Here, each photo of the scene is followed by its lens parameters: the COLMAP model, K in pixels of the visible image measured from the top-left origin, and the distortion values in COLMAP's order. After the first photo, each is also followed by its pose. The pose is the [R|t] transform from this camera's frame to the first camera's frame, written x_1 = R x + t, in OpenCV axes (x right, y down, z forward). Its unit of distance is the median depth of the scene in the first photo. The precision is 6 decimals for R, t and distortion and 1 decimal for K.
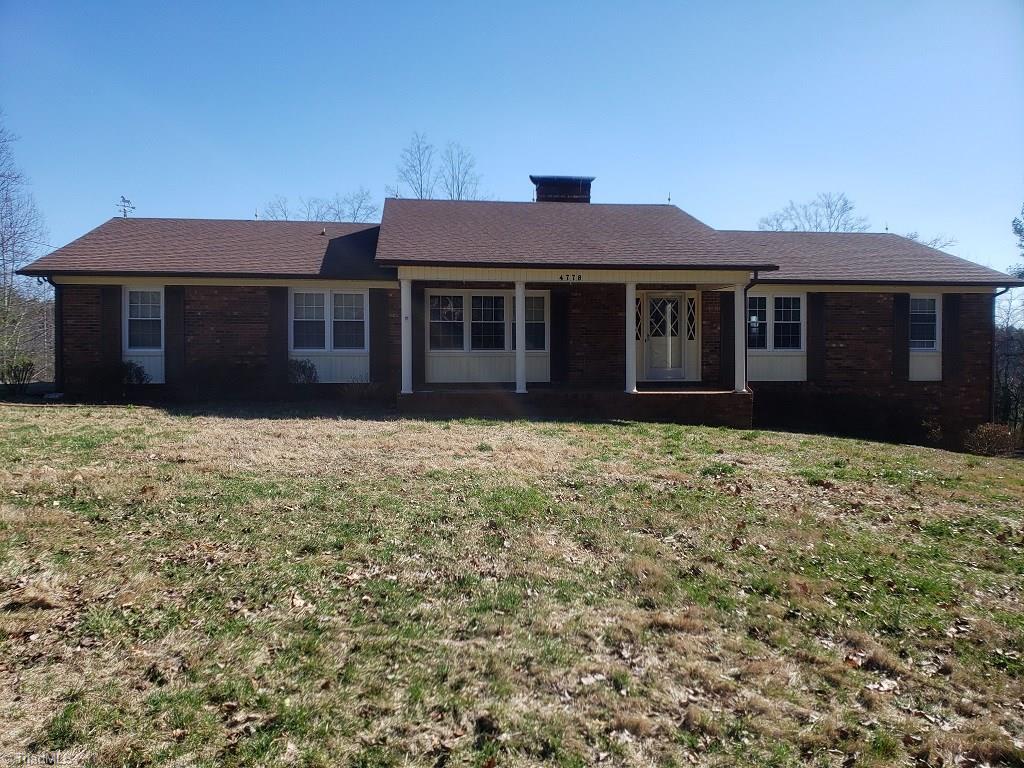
lens RADIAL K [[798.6, 0, 512.1], [0, 798.6, 382.6], [0, 0, 1]] dist [0.022752, 0.005218]
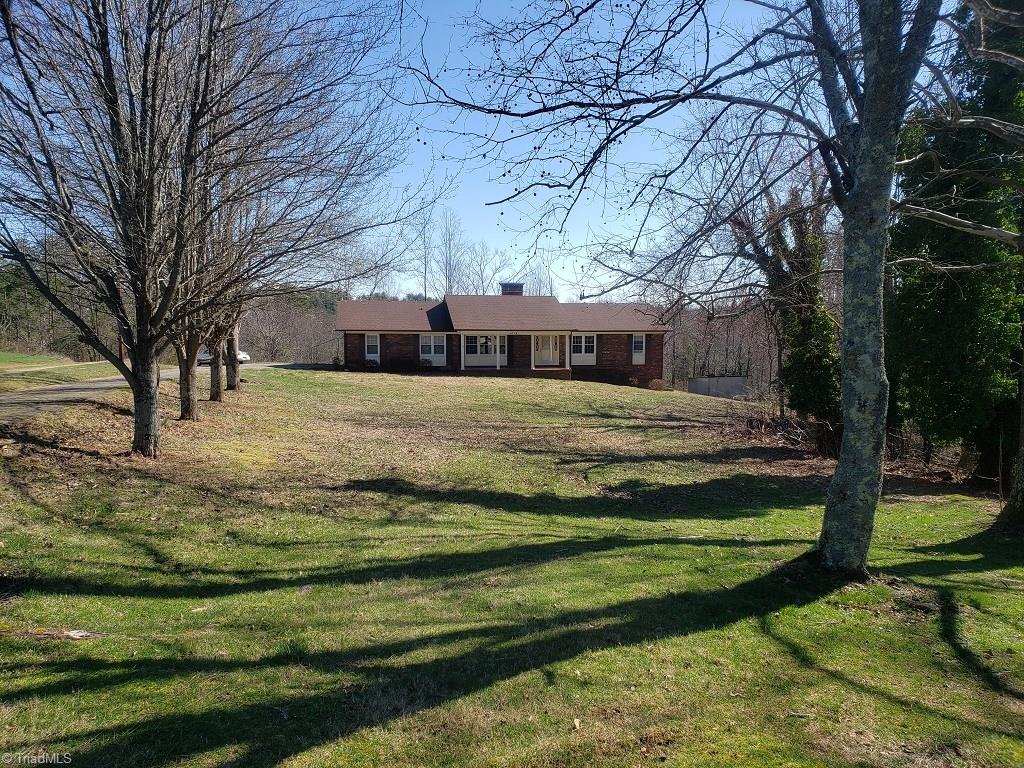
lens RADIAL K [[798.6, 0, 512.2], [0, 798.6, 383.8], [0, 0, 1]] dist [0.022752, 0.005218]
pose [[0.998373, -0.002990, 0.056948, -0.104013], [0.001324, 0.999571, 0.029266, -0.019453], [-0.057011, -0.029143, 0.997948, -1.969364]]
